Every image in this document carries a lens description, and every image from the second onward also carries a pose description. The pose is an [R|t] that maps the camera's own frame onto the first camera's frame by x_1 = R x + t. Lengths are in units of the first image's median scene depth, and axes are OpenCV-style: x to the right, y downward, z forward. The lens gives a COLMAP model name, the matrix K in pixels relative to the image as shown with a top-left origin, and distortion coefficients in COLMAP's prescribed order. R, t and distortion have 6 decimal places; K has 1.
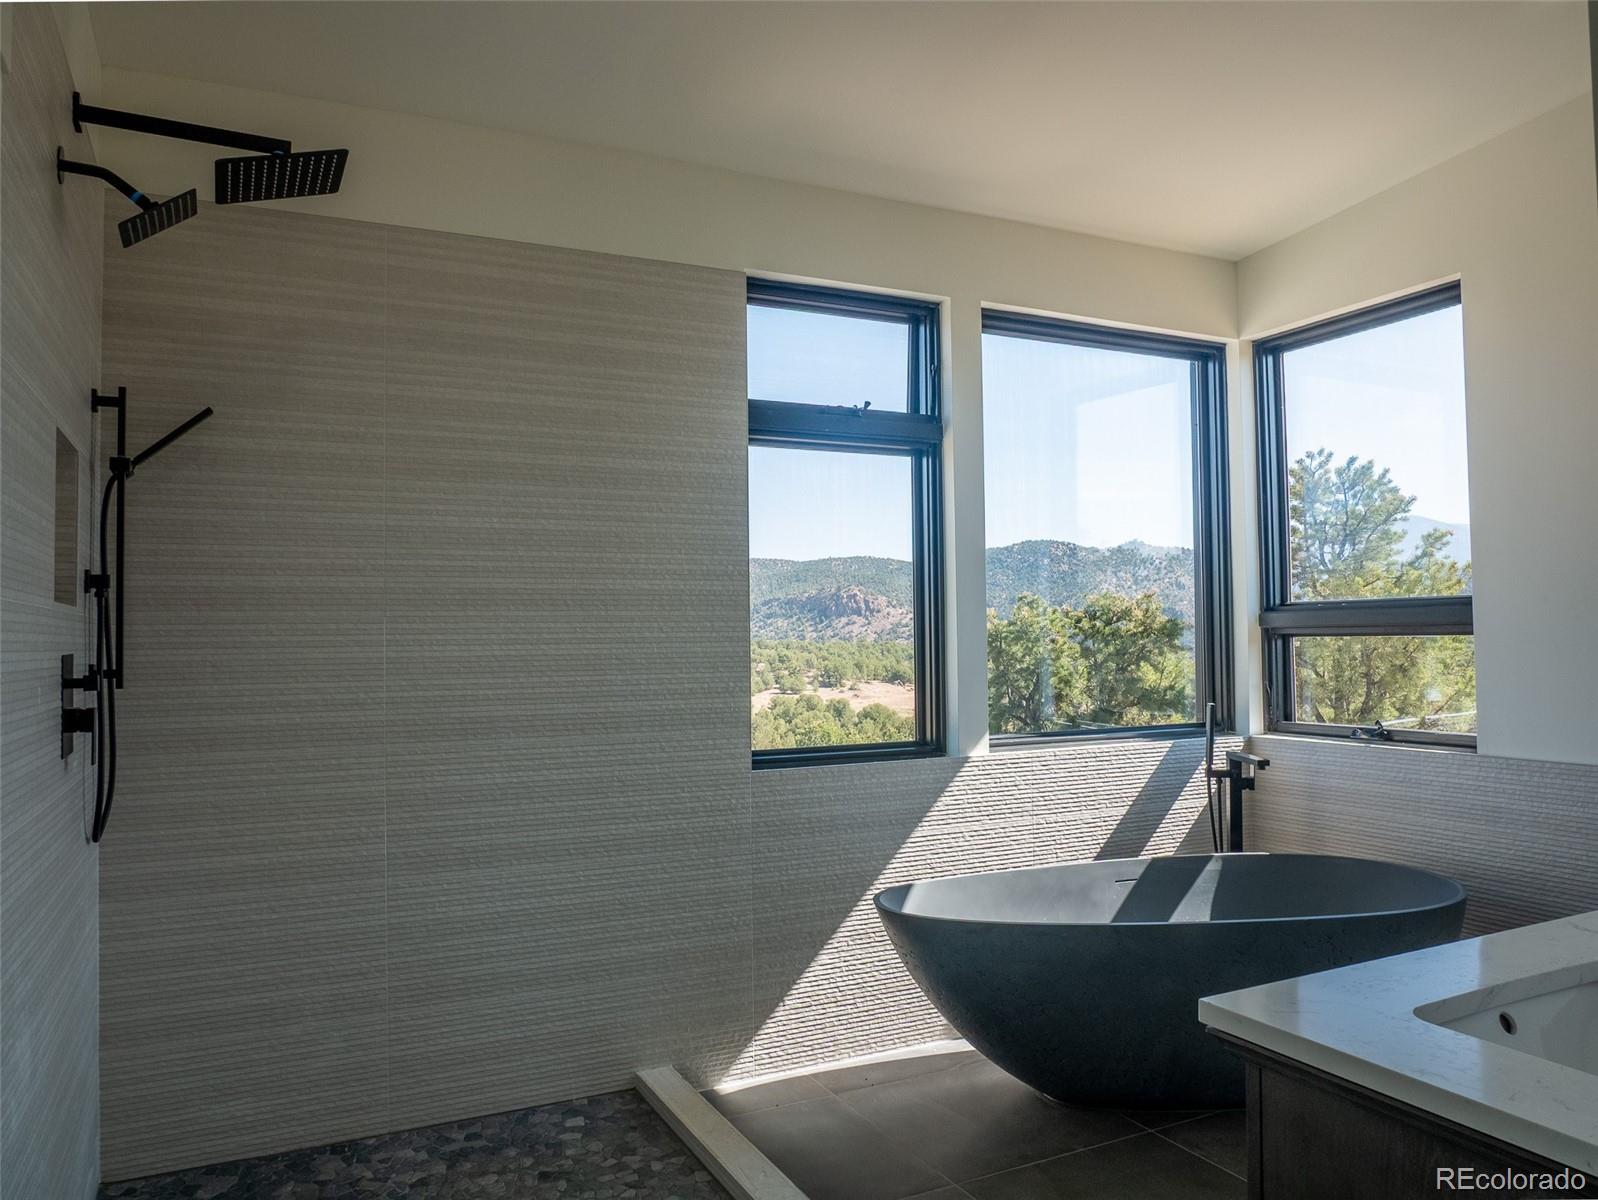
lens RADIAL K [[1164.7, 0, 801.0], [0, 1164.7, 603.2], [0, 0, 1]] dist [-0.051061, 0.025240]
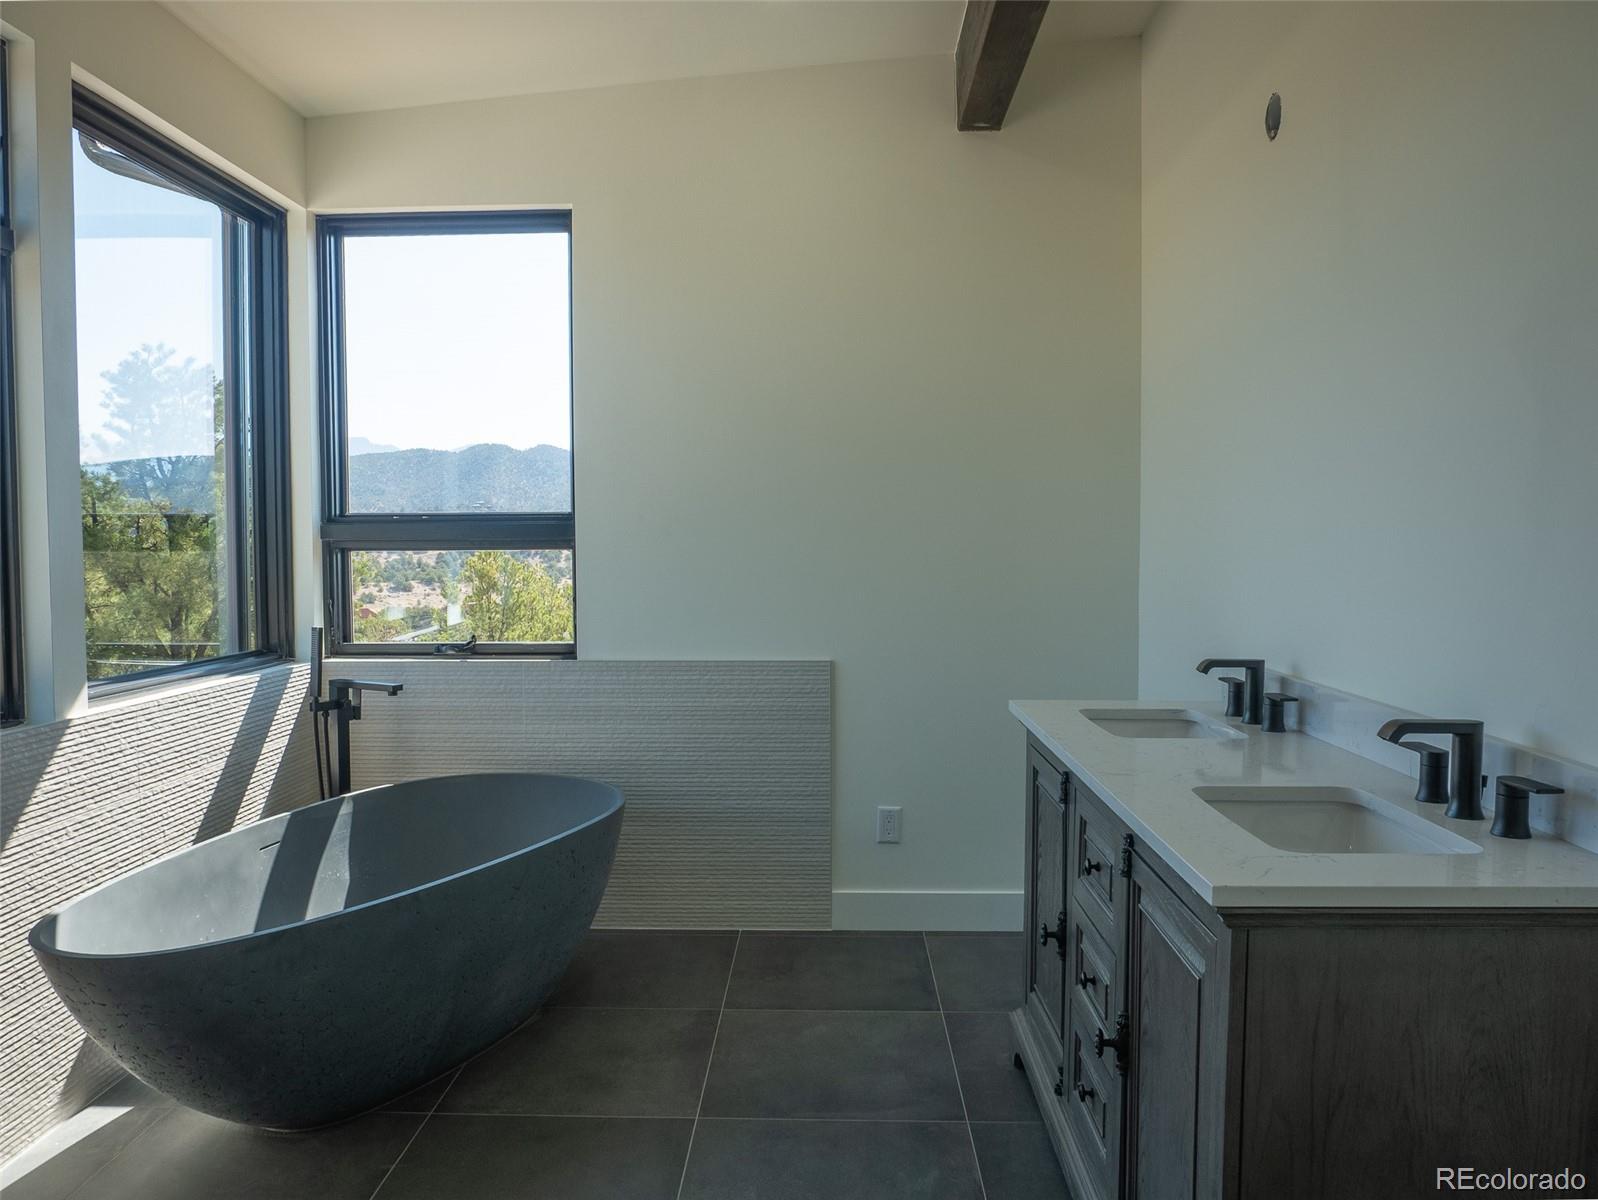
lens RADIAL K [[1164.7, 0, 801.0], [0, 1164.7, 603.2], [0, 0, 1]] dist [-0.051061, 0.025240]
pose [[0.458400, -0.035837, 0.888023, -0.251291], [-0.028577, 0.998076, 0.055029, 0.010657], [-0.888286, -0.050602, 0.456494, 0.280114]]
